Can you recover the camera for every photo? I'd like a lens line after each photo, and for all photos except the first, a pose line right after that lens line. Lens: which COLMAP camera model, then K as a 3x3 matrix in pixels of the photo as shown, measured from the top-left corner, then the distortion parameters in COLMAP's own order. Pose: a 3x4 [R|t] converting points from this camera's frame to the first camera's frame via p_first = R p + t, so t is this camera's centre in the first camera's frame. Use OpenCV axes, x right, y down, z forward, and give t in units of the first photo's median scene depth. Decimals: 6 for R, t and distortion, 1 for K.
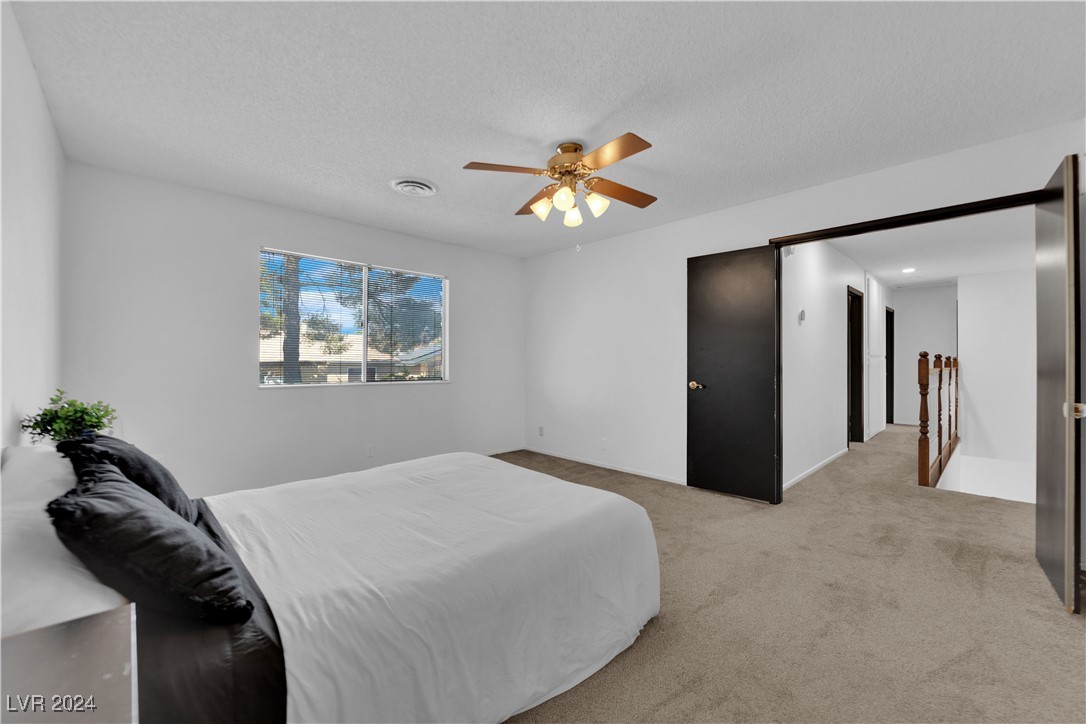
lens RADIAL K [[436.4, 0, 540.7], [0, 436.4, 358.7], [0, 0, 1]] dist [-0.012522, -0.000394]
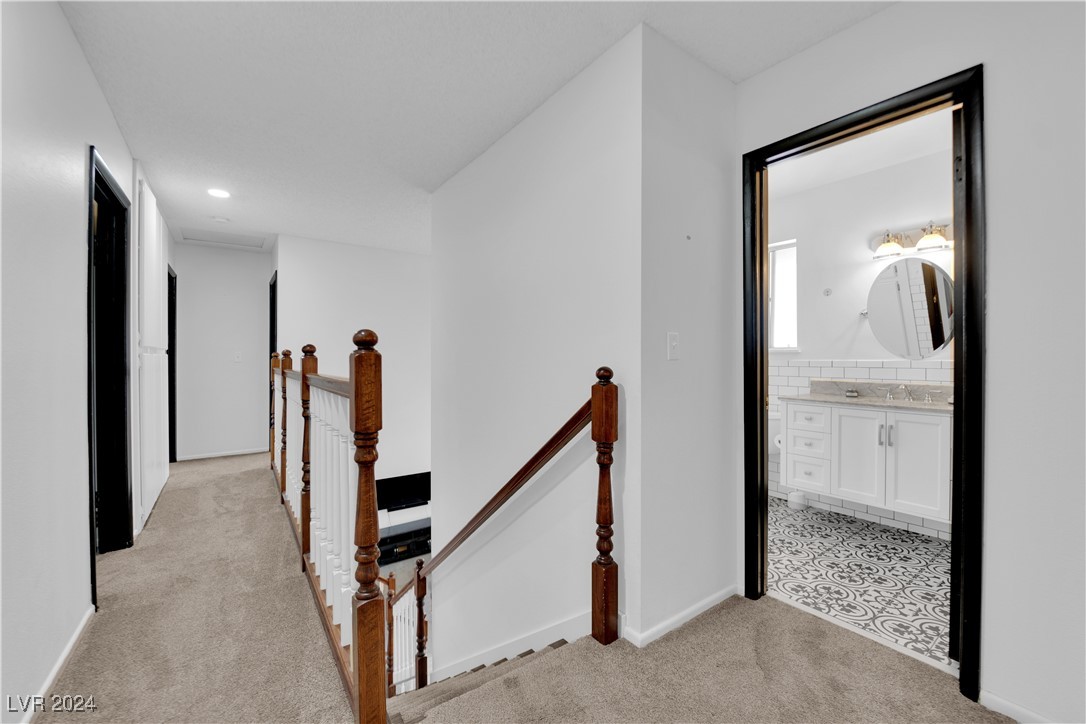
lens RADIAL K [[436.4, 0, 540.7], [0, 436.4, 358.7], [0, 0, 1]] dist [-0.012522, -0.000394]
pose [[0.140707, -0.006913, 0.990027, 0.361706], [-0.000271, 0.999975, 0.007021, 0.001454], [-0.990051, -0.001256, 0.140702, 0.513226]]
